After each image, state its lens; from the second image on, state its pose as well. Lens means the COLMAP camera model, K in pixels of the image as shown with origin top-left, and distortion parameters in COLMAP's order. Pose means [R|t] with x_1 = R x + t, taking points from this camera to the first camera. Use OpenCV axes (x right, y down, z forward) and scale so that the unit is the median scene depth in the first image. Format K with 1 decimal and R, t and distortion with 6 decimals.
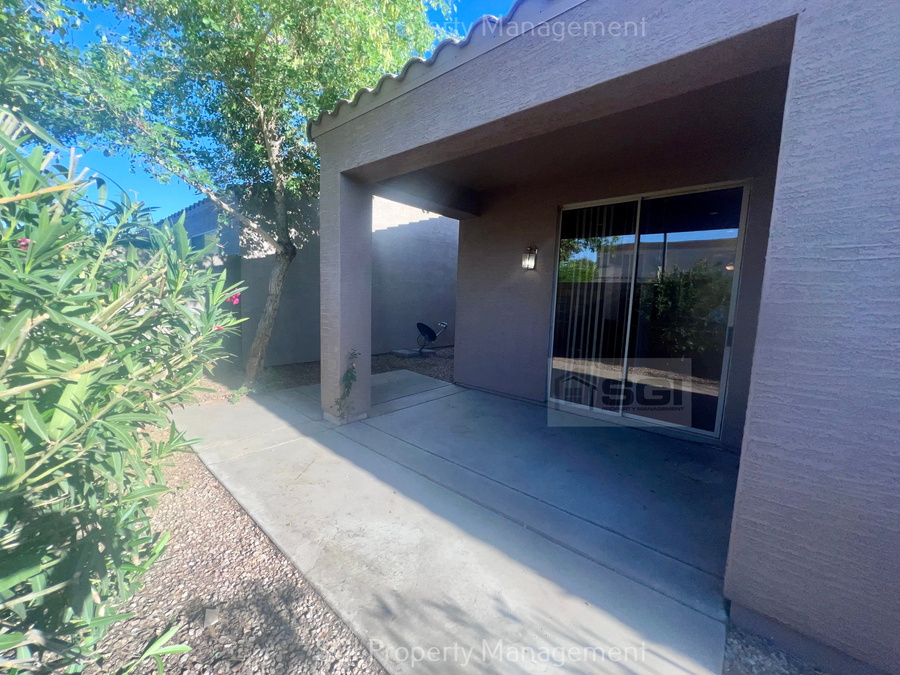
lens RADIAL K [[361.9, 0, 450.0], [0, 361.9, 337.5], [0, 0, 1]] dist [-0.001602, -0.000379]
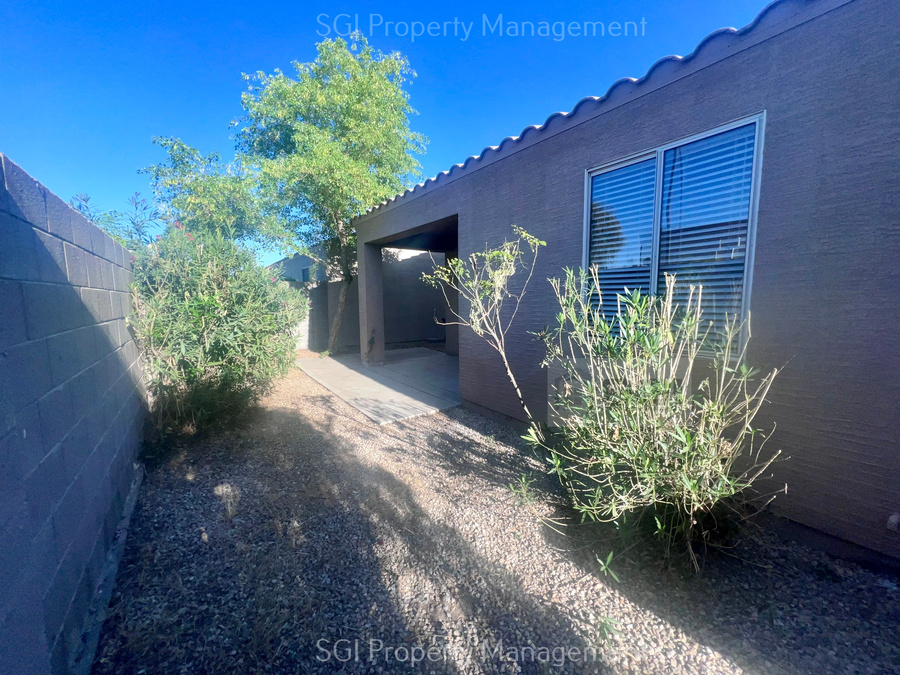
lens RADIAL K [[361.9, 0, 450.0], [0, 361.9, 337.5], [0, 0, 1]] dist [-0.001602, -0.000379]
pose [[0.972272, -0.012285, -0.233530, 0.889893], [0.009533, 0.999871, -0.012909, 0.167748], [0.233658, 0.010325, 0.972264, -1.238154]]
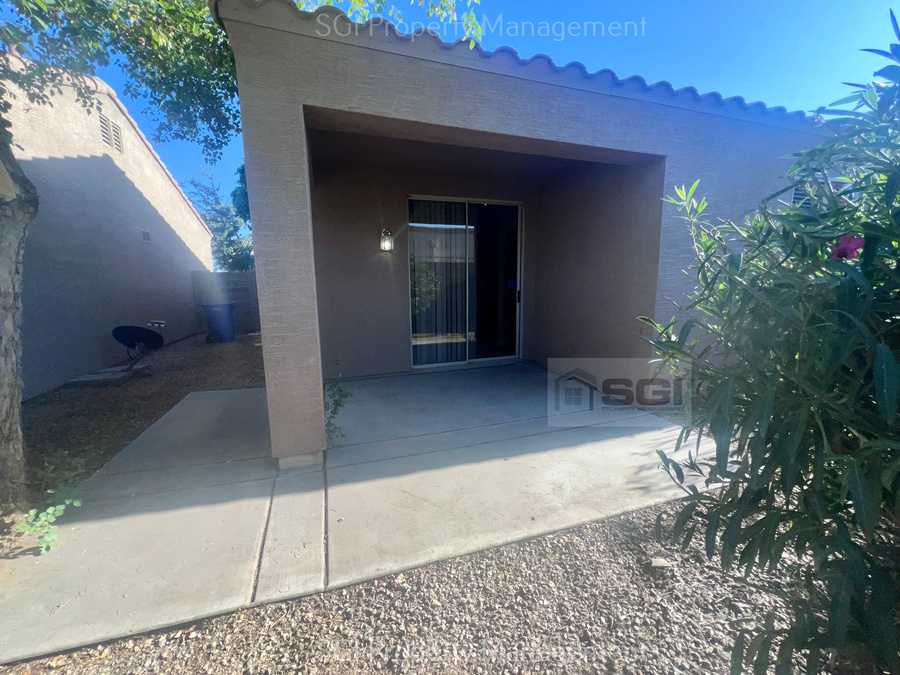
lens RADIAL K [[361.9, 0, 450.0], [0, 361.9, 337.5], [0, 0, 1]] dist [-0.001602, -0.000379]
pose [[0.487991, -0.176750, 0.854766, -1.127508], [0.123972, 0.983390, 0.132570, -0.105205], [-0.864000, 0.041274, 0.501798, 0.589751]]
